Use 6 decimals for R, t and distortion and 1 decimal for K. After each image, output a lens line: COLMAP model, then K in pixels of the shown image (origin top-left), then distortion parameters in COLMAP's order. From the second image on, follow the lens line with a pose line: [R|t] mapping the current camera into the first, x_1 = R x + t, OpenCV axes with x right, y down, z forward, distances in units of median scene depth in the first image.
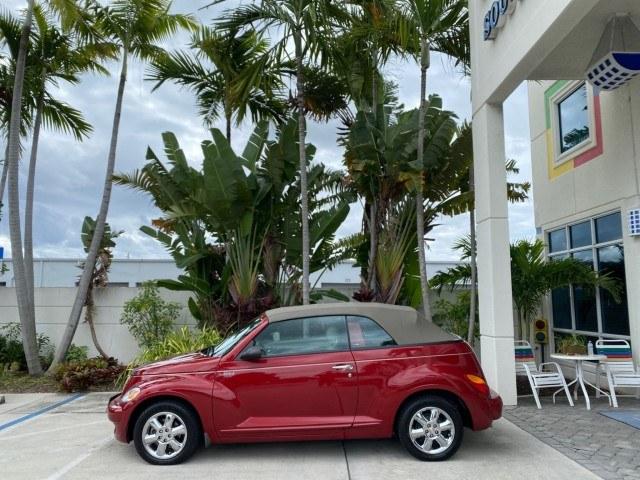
lens RADIAL K [[491.1, 0, 318.3], [0, 491.1, 236.6], [0, 0, 1]] dist [0.023864, -0.023796]
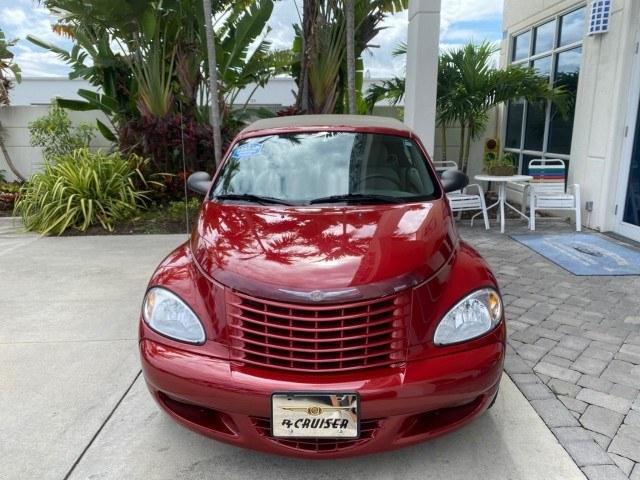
lens RADIAL K [[491.1, 0, 317.4], [0, 491.1, 235.4], [0, 0, 1]] dist [0.023864, -0.023796]
pose [[0.999974, -0.006123, -0.003850, 0.143992], [0.007075, 0.938508, 0.345185, 0.020001], [0.001500, -0.345203, 0.938527, 0.083902]]
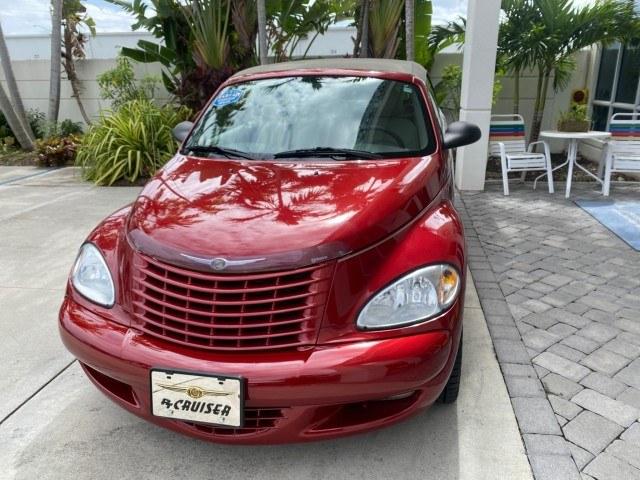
lens RADIAL K [[491.1, 0, 319.9], [0, 491.1, 234.1], [0, 0, 1]] dist [0.023864, -0.023796]
pose [[0.983185, 0.041240, -0.177893, 0.210402], [0.037882, 0.906913, 0.419612, 0.031187], [0.178638, -0.419296, 0.890101, 0.119447]]
